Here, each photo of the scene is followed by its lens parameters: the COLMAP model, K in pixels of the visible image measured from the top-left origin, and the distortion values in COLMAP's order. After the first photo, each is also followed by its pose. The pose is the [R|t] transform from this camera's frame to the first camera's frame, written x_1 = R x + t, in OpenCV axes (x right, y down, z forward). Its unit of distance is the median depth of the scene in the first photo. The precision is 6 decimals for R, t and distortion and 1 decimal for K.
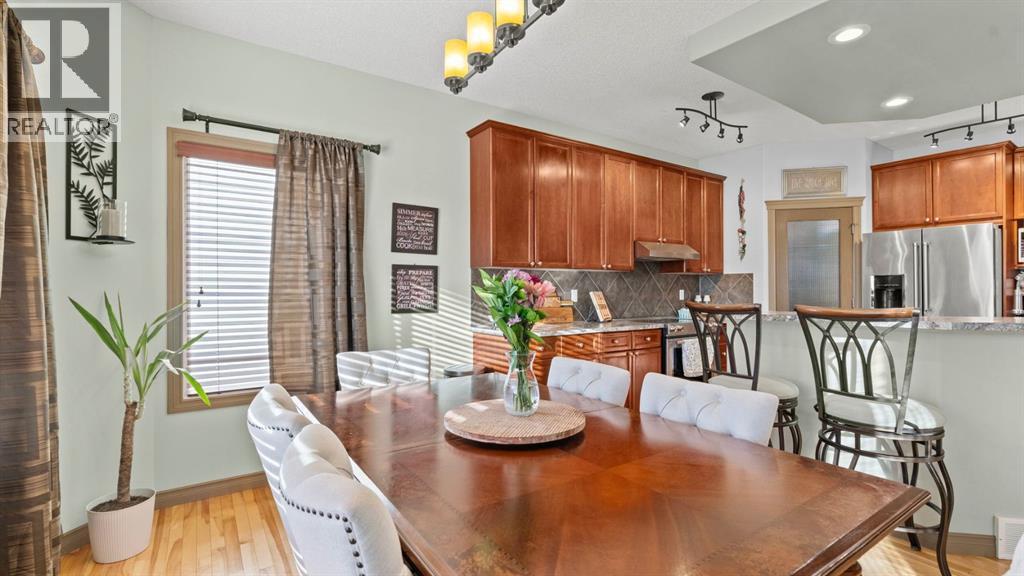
lens RADIAL K [[460.7, 0, 509.3], [0, 460.7, 289.4], [0, 0, 1]] dist [-0.009974, 0.002637]
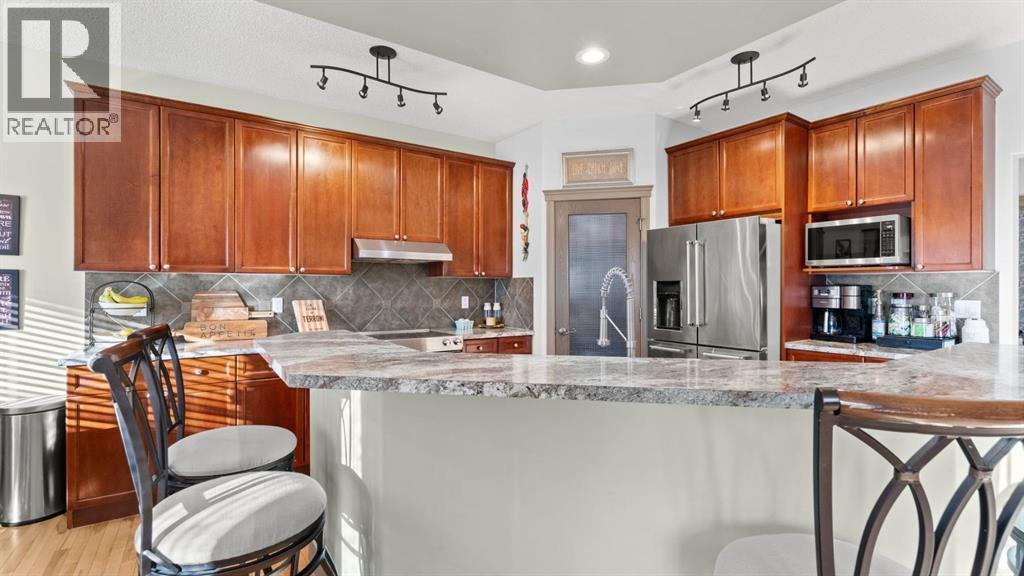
lens RADIAL K [[460.7, 0, 508.6], [0, 460.7, 286.4], [0, 0, 1]] dist [-0.009974, 0.002637]
pose [[0.999995, 0.002828, 0.001669, 0.567627], [-0.002826, 0.999996, -0.000775, -0.020921], [-0.001671, 0.000770, 0.999998, 0.190940]]
